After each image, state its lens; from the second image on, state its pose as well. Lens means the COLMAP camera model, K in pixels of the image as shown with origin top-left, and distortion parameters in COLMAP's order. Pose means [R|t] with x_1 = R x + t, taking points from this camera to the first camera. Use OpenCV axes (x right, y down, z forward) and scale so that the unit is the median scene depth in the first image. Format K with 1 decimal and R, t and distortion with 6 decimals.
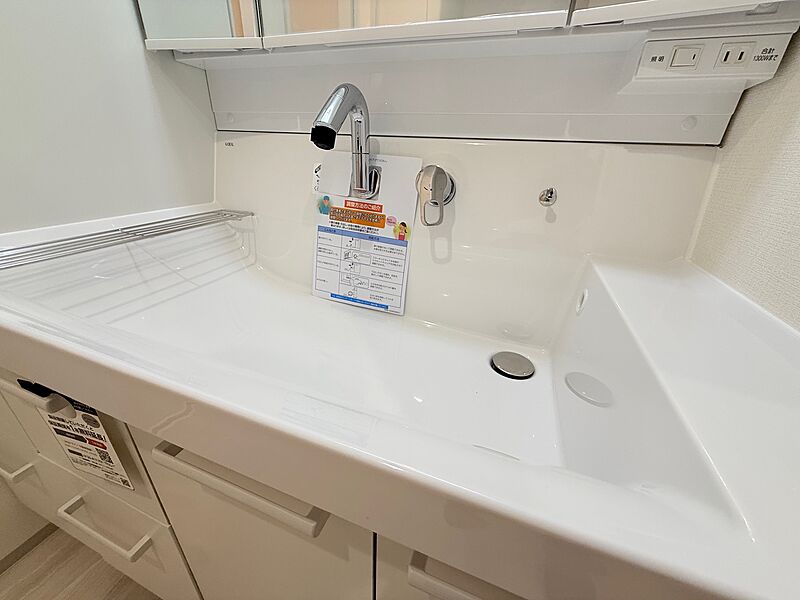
lens RADIAL K [[318.1, 0, 399.5], [0, 318.1, 297.1], [0, 0, 1]] dist [0.000959, -0.000118]
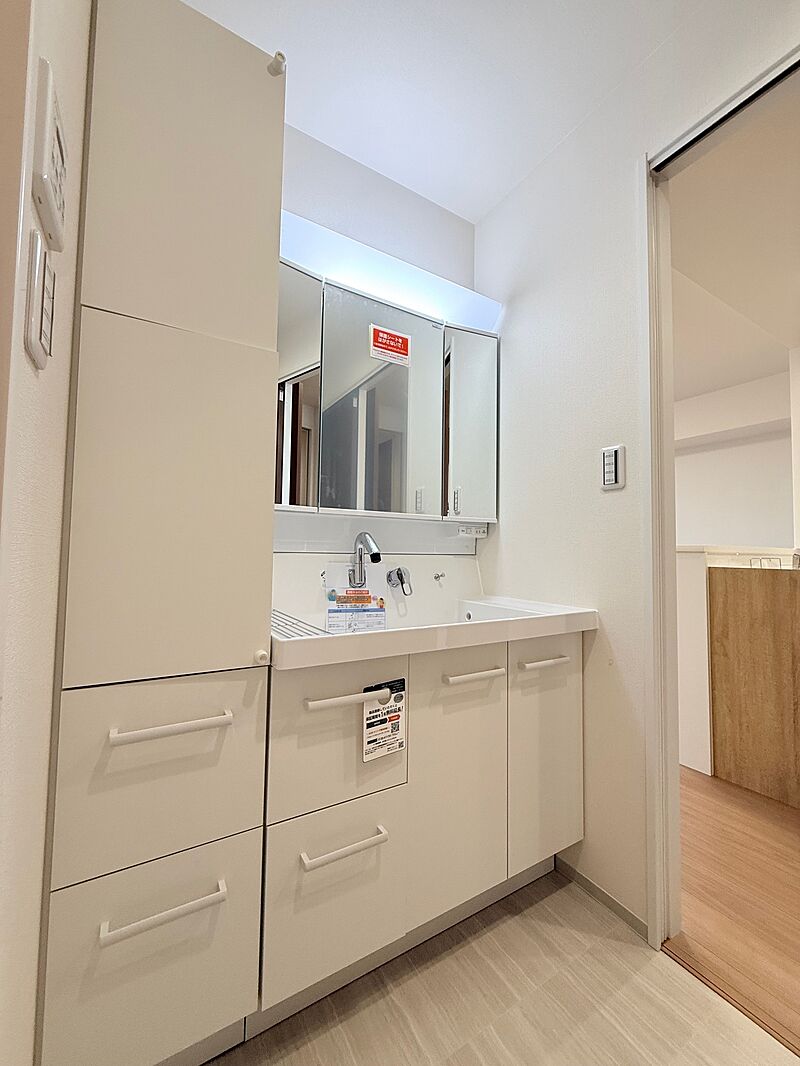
lens RADIAL K [[423.9, 0, 399.7], [0, 423.9, 536.3], [0, 0, 1]] dist [0.000959, -0.000118]
pose [[0.621849, 0.004663, 0.783123, -1.698639], [0.348910, 0.893603, -0.282377, 0.151753], [-0.701117, 0.448835, 0.554059, -0.503842]]
